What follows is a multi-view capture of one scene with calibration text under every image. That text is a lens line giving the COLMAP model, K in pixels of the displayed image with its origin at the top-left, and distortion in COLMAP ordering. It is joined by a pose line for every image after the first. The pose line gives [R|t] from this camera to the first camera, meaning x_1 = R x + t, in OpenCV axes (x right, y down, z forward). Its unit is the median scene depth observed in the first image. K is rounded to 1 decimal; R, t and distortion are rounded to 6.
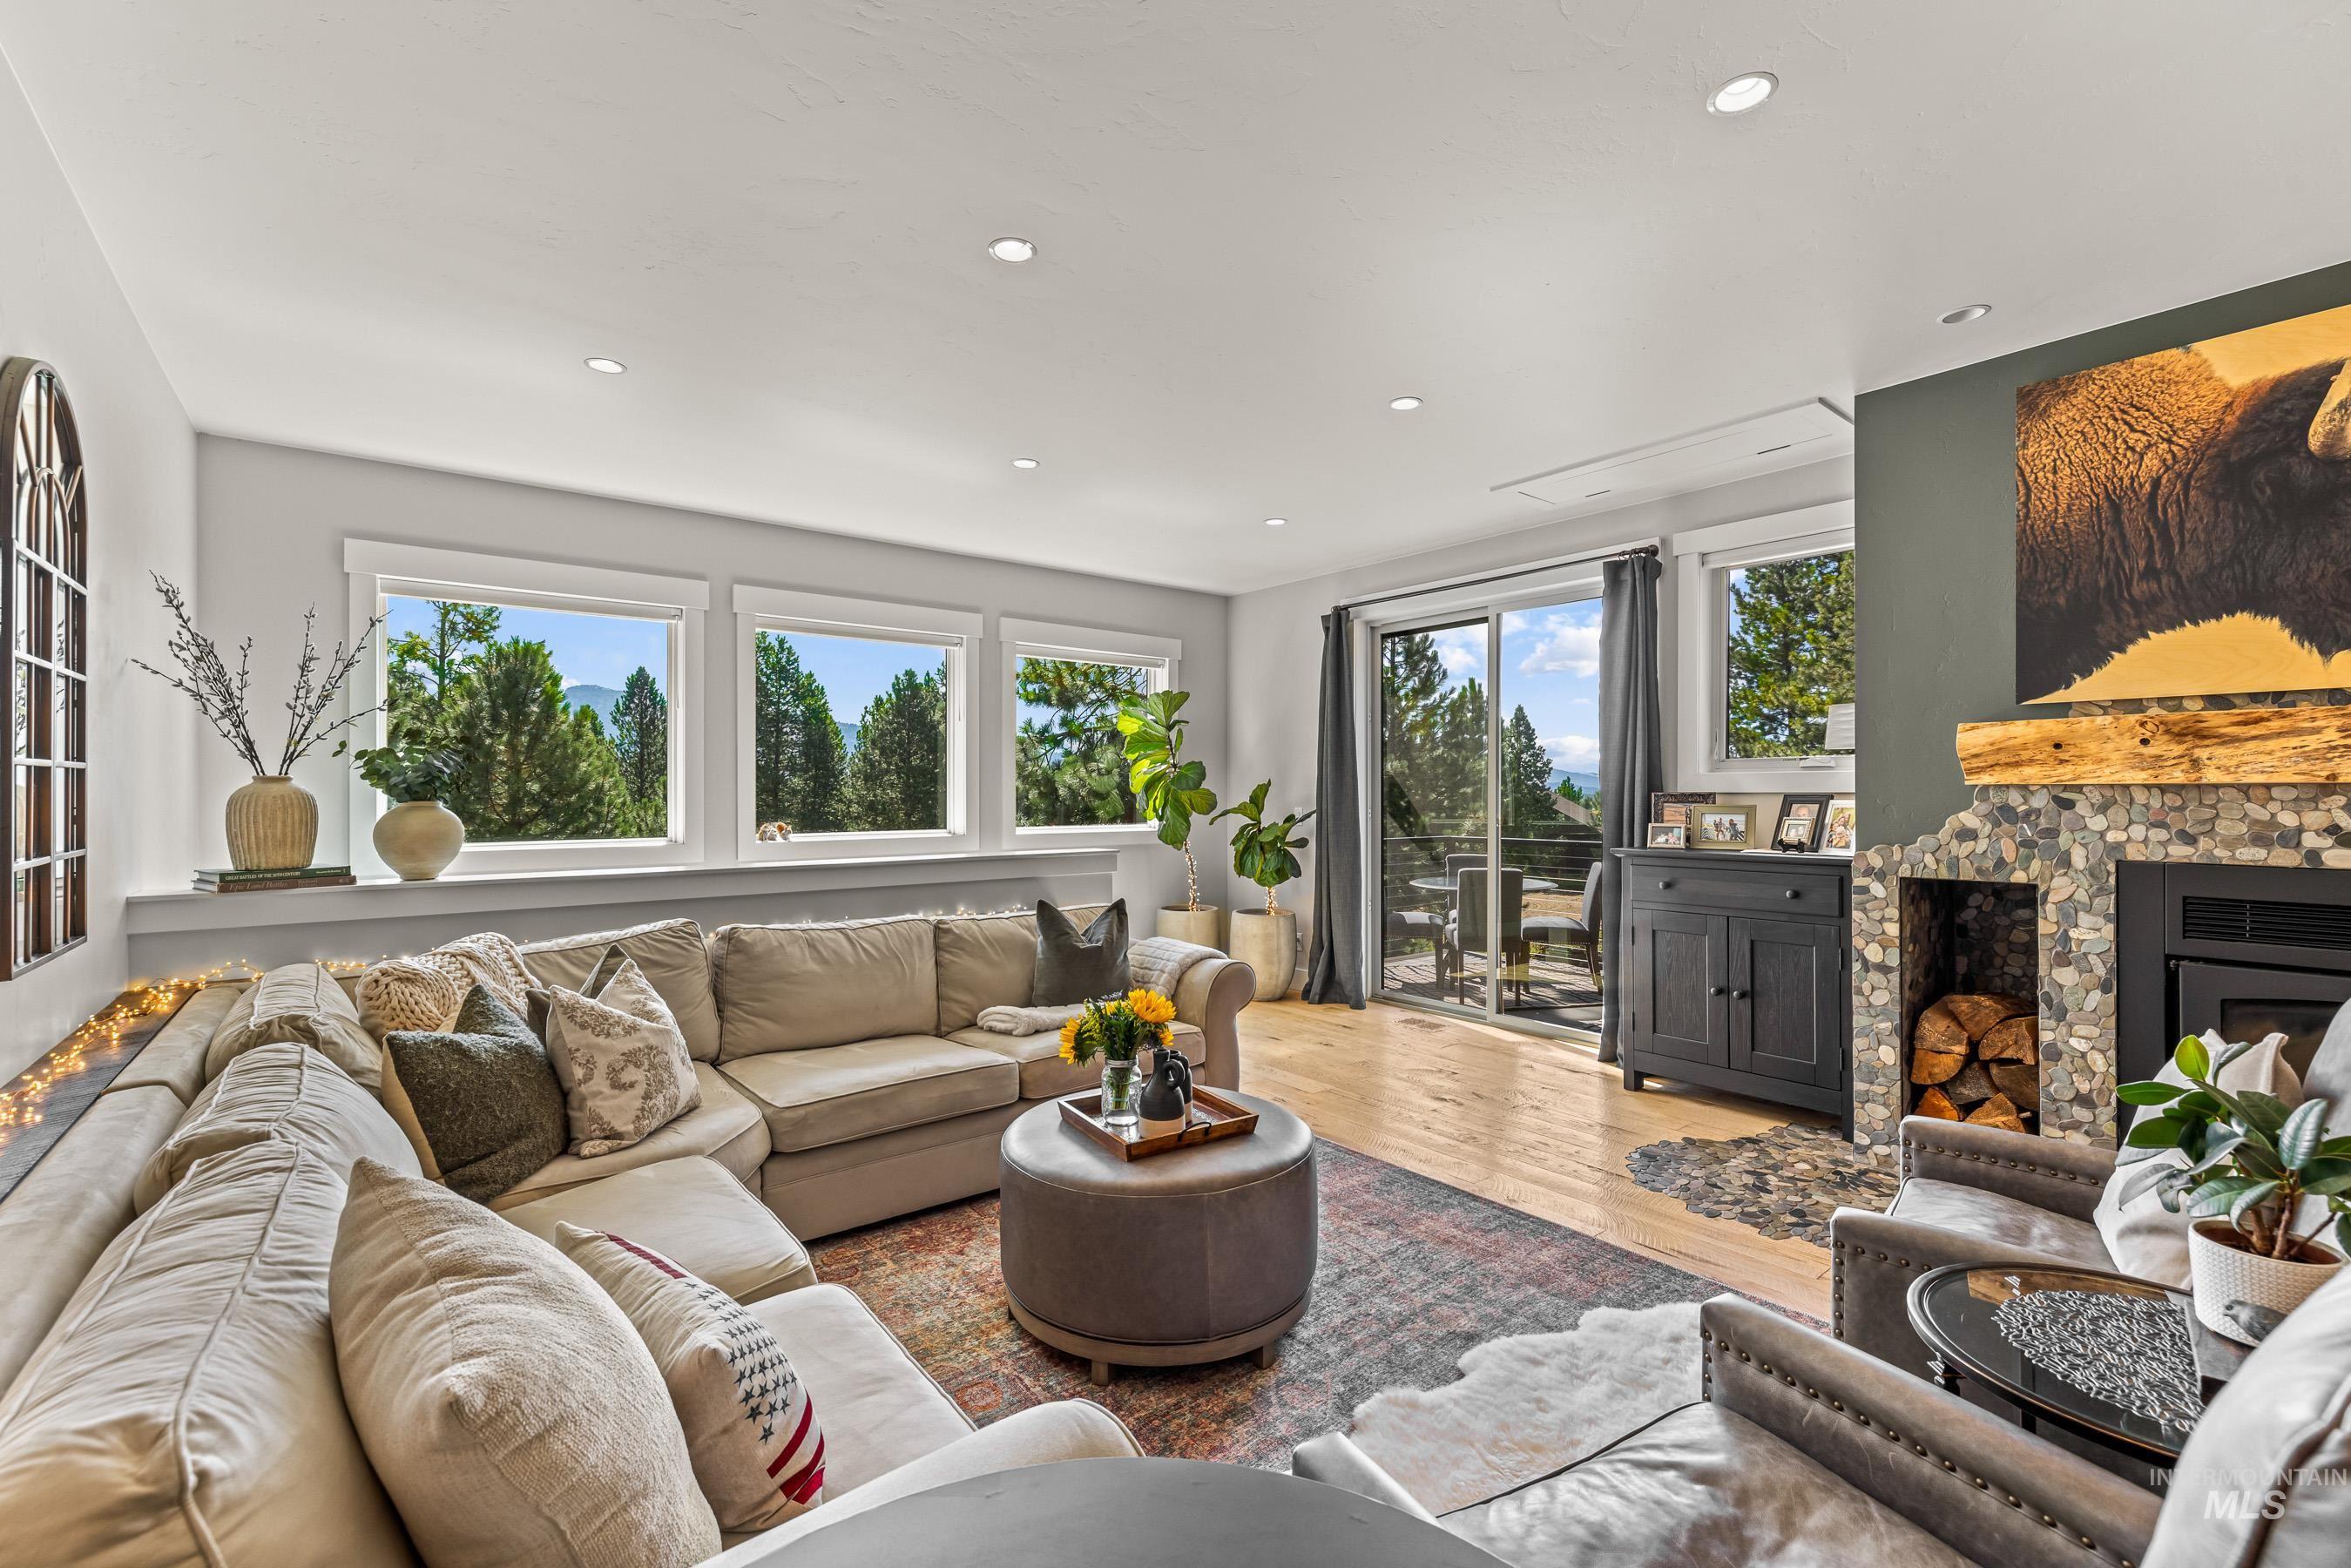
lens RADIAL K [[994.4, 0, 1172.5], [0, 994.4, 789.8], [0, 0, 1]] dist [0.000059, 0.000156]
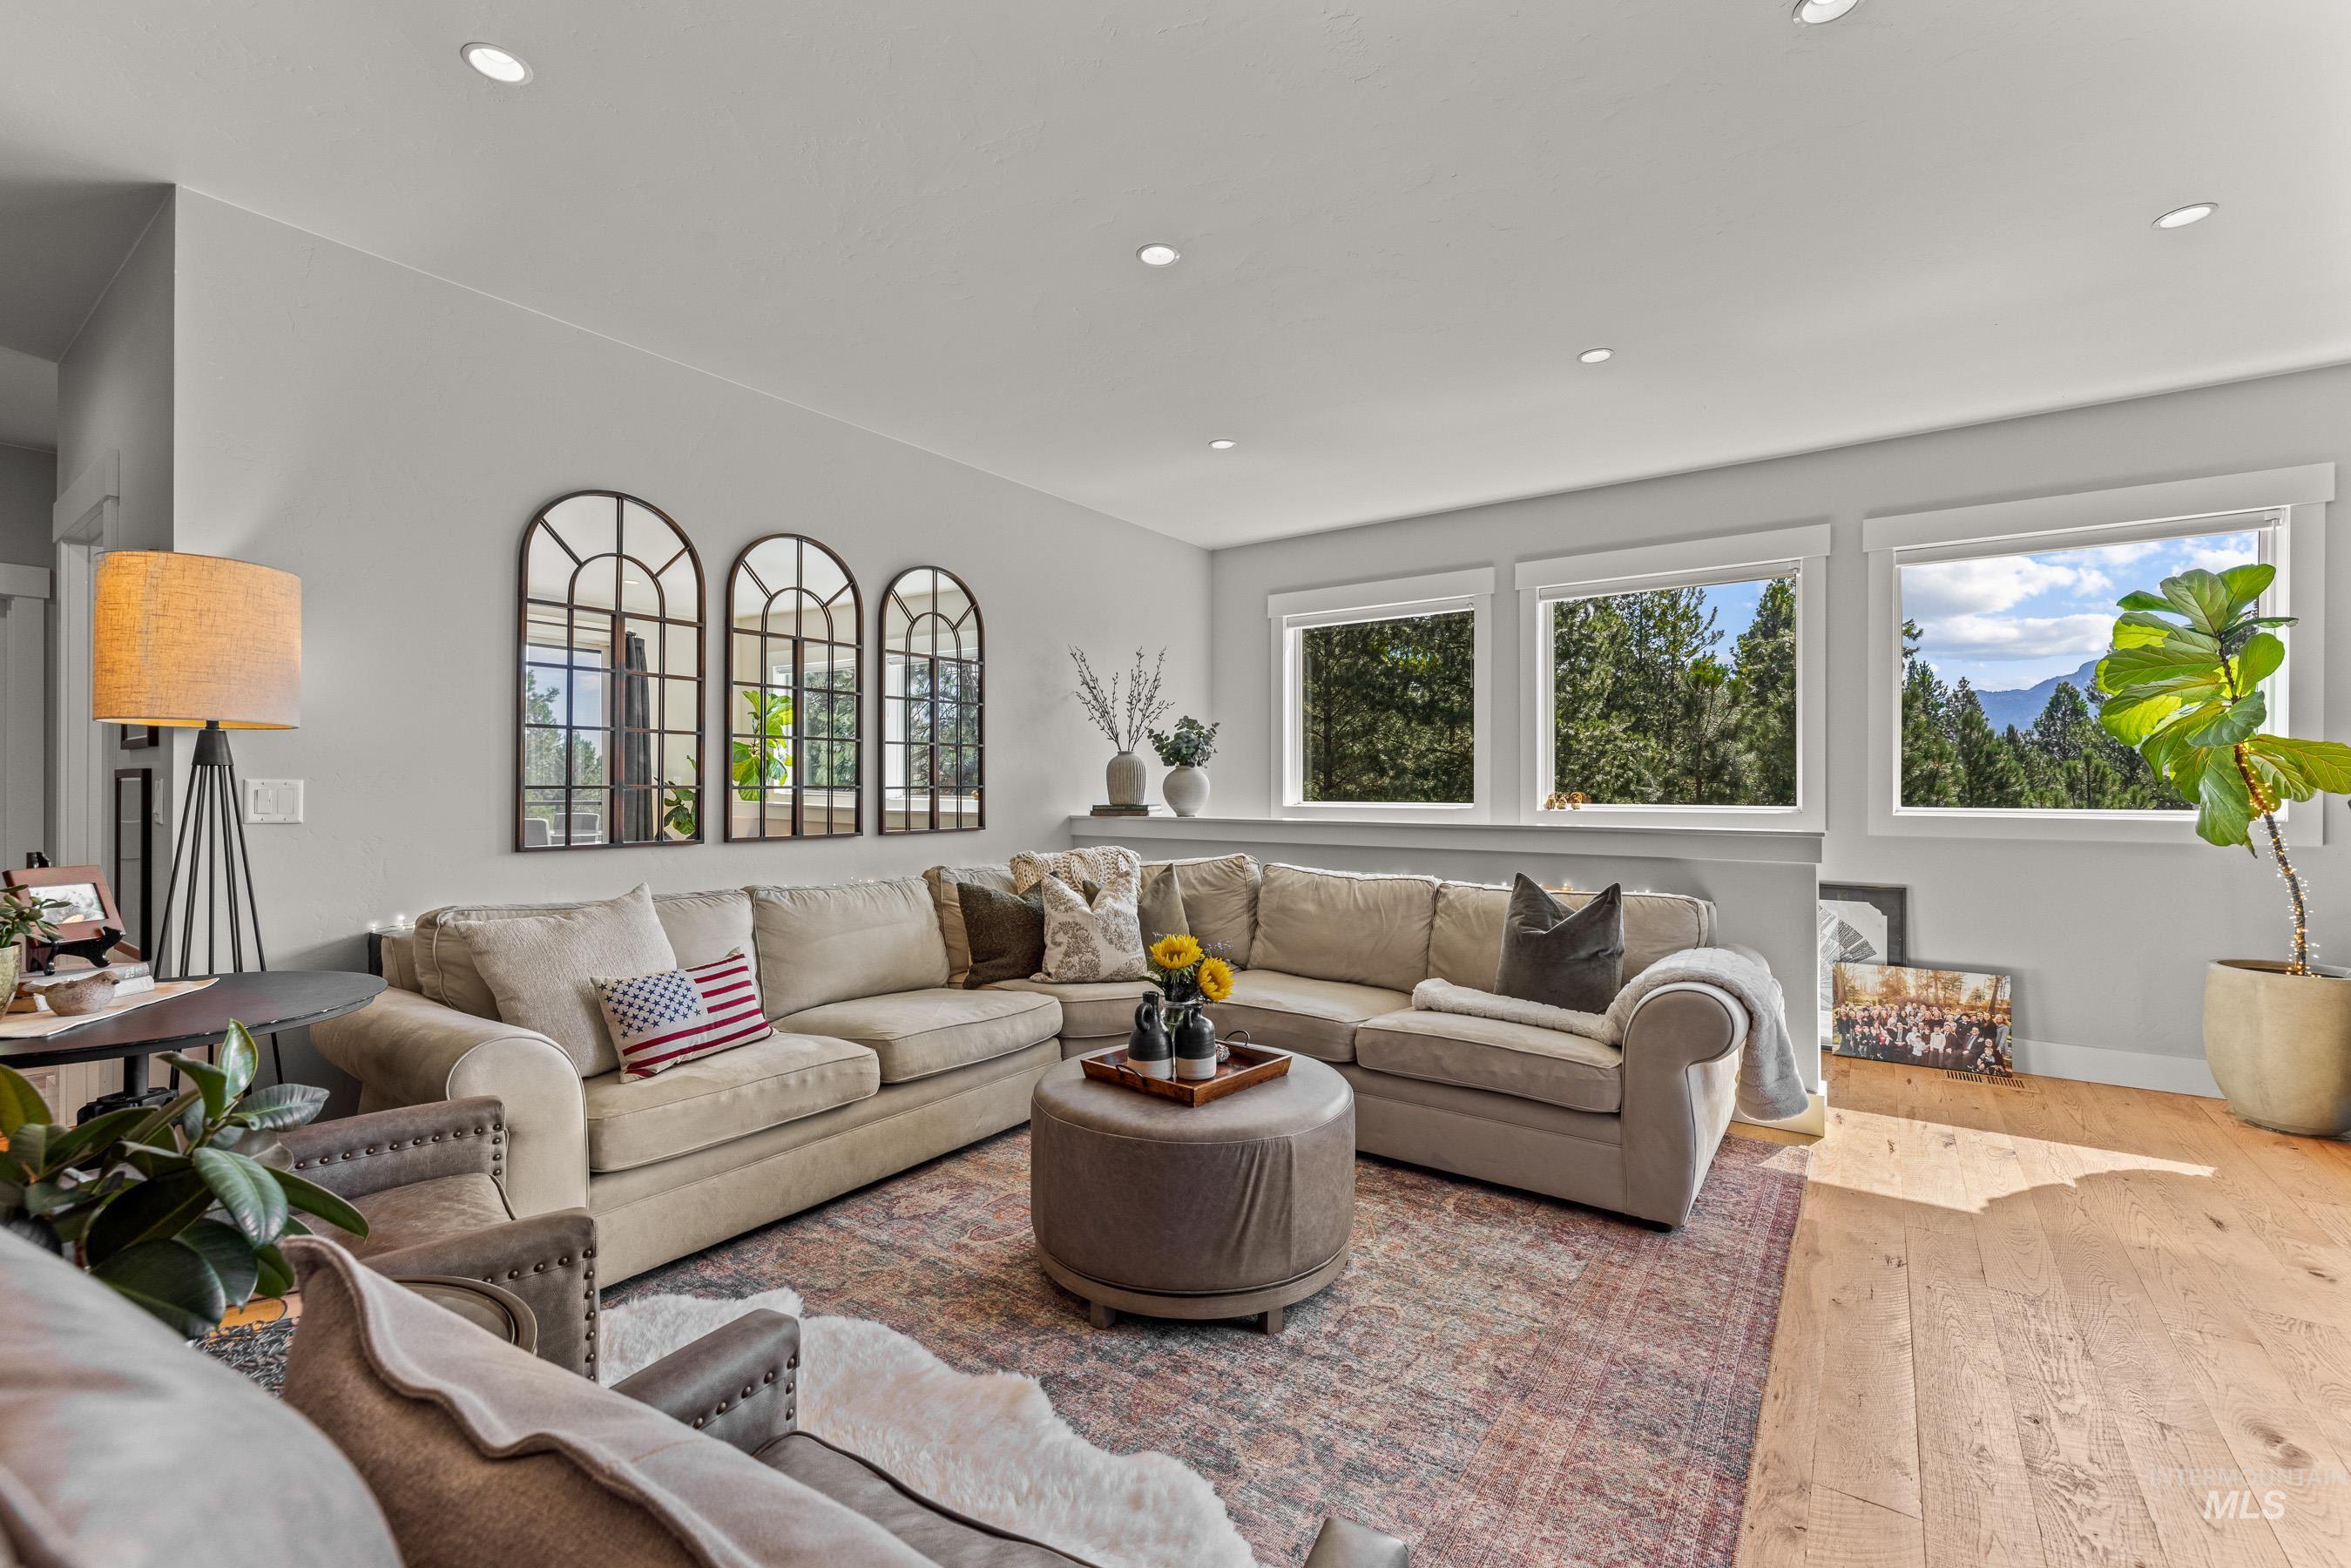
lens RADIAL K [[988.7, 0, 1174.7], [0, 988.7, 780.2], [0, 0, 1]] dist [-0.000392, -0.000206]
pose [[0.279440, -0.003029, -0.960158, 0.707554], [0.002102, 0.999995, -0.002543, 0.037361], [0.960161, -0.001308, 0.279445, 0.552287]]
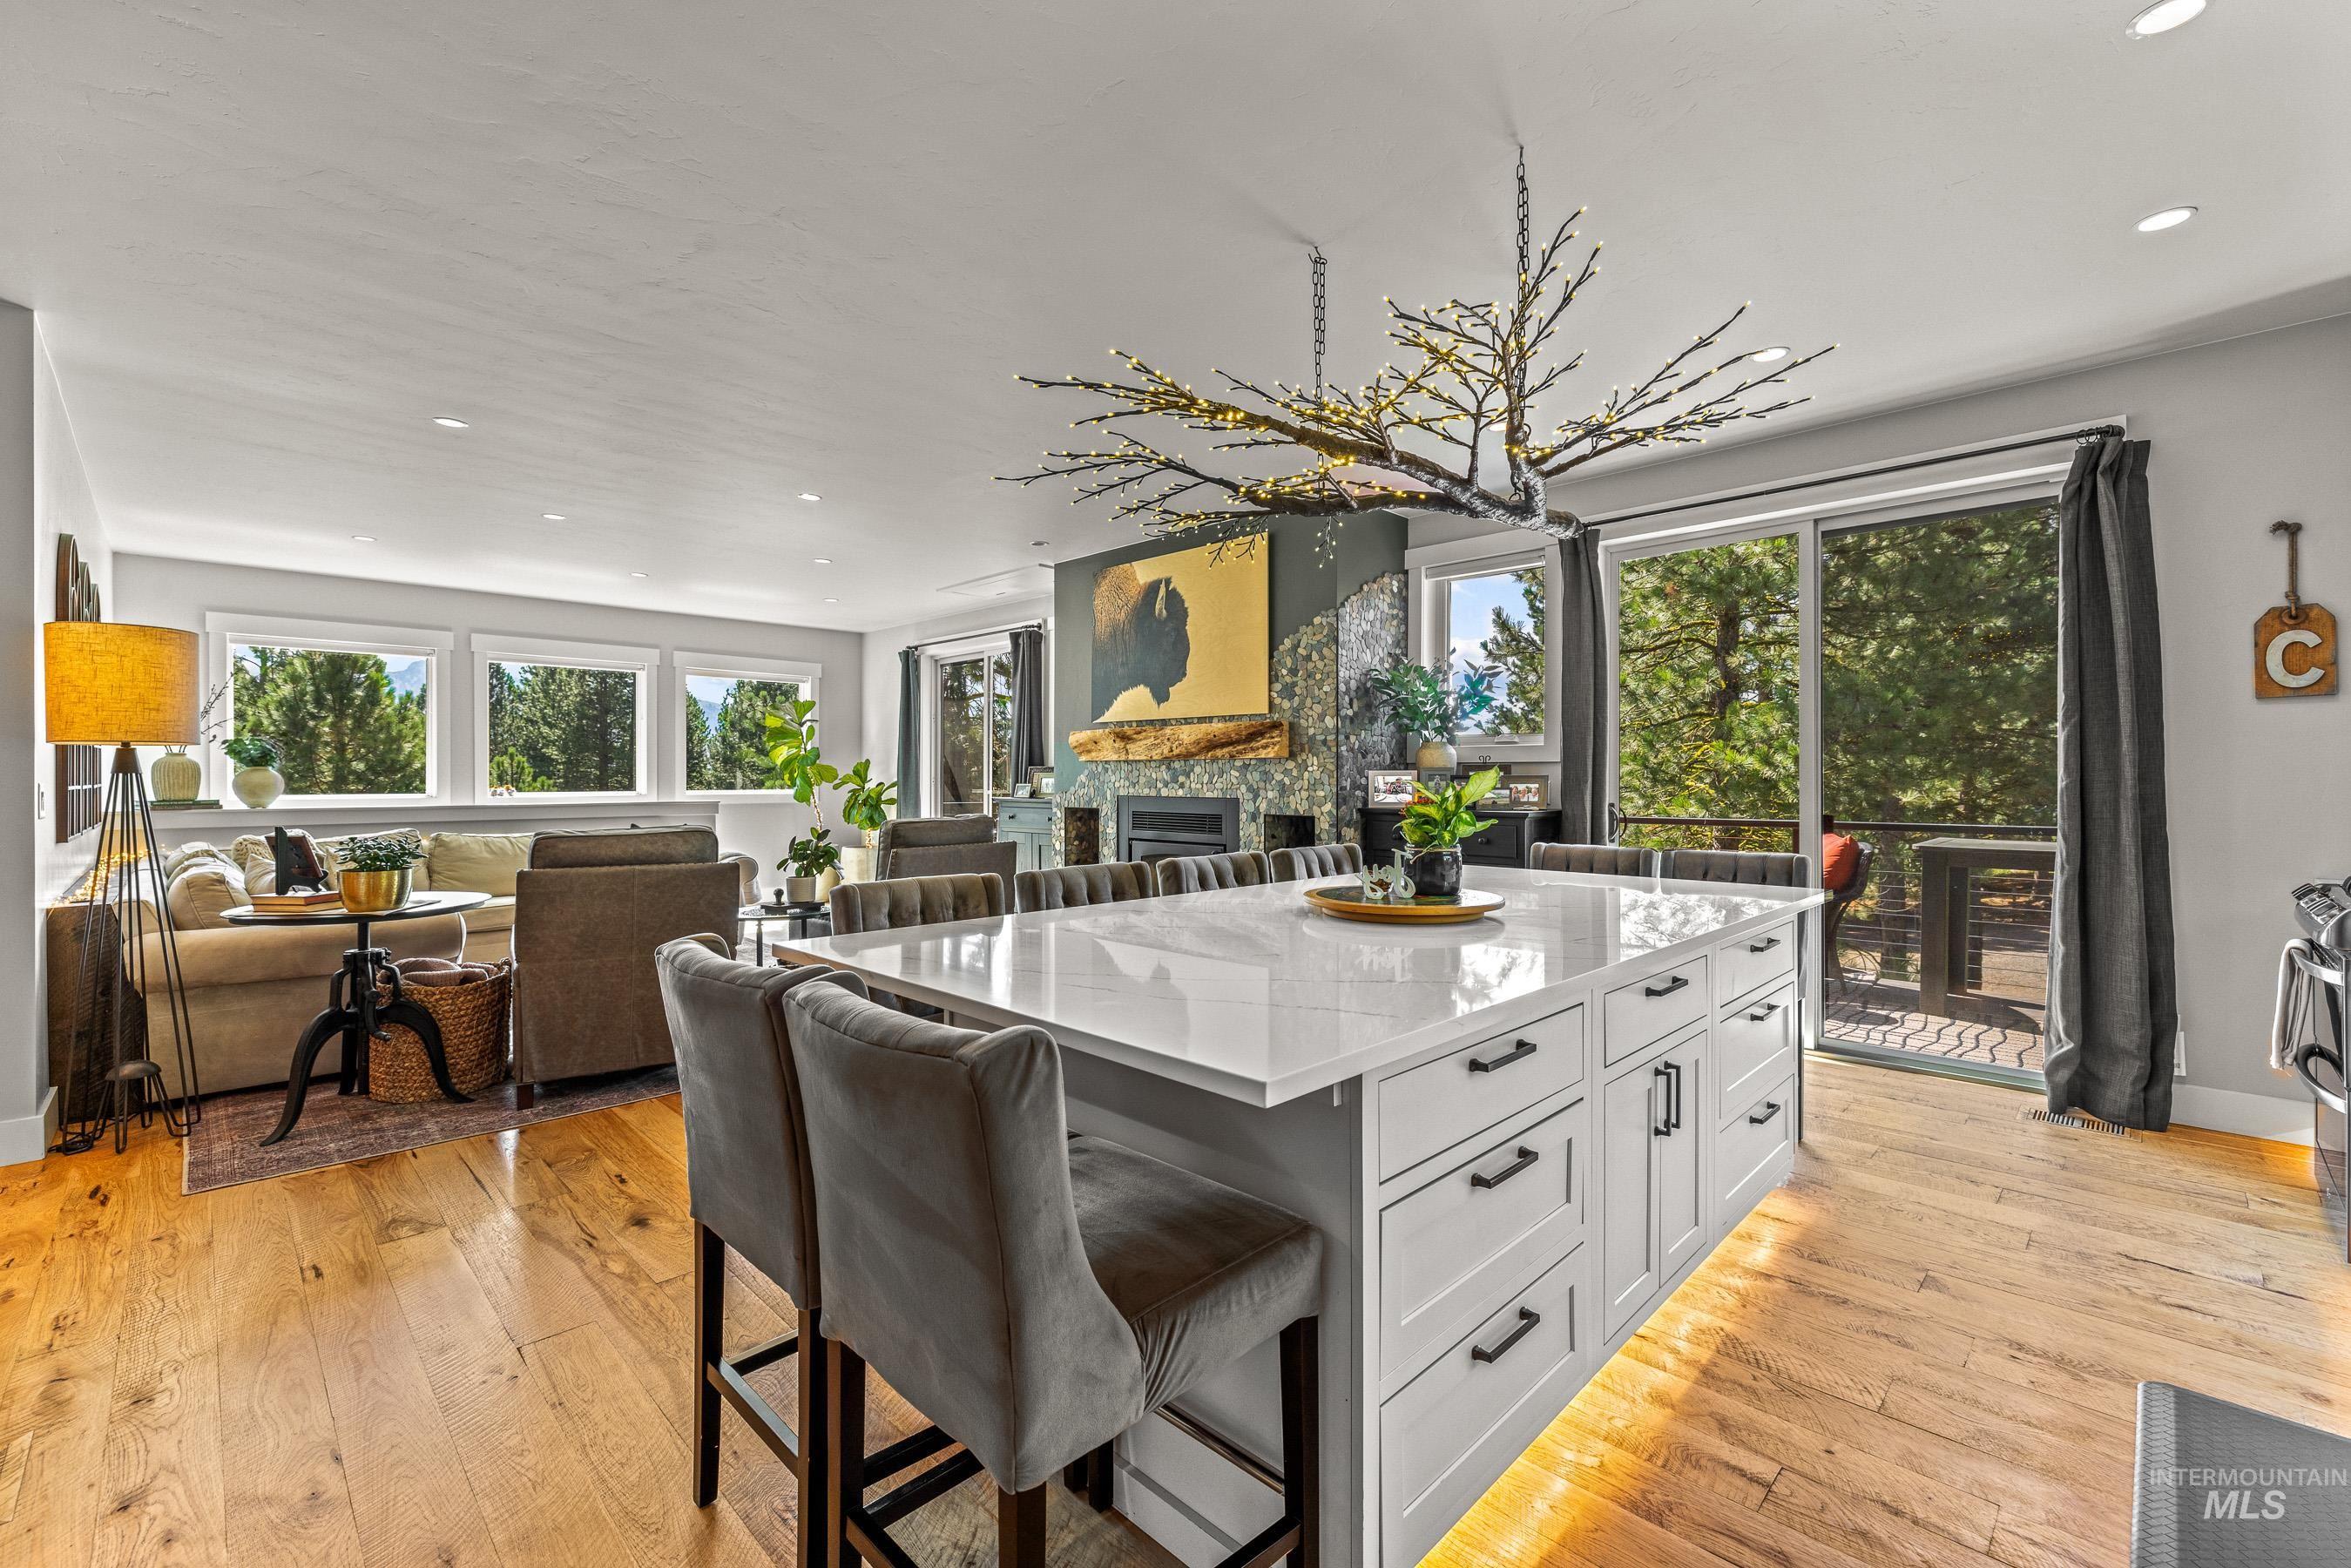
lens RADIAL K [[988.7, 0, 1174.7], [0, 988.7, 780.2], [0, 0, 1]] dist [-0.000392, -0.000206]
pose [[0.993768, 0.001695, 0.111451, 0.755880], [-0.002444, 0.999975, 0.006579, 0.020556], [-0.111437, -0.006810, 0.993748, -1.047758]]
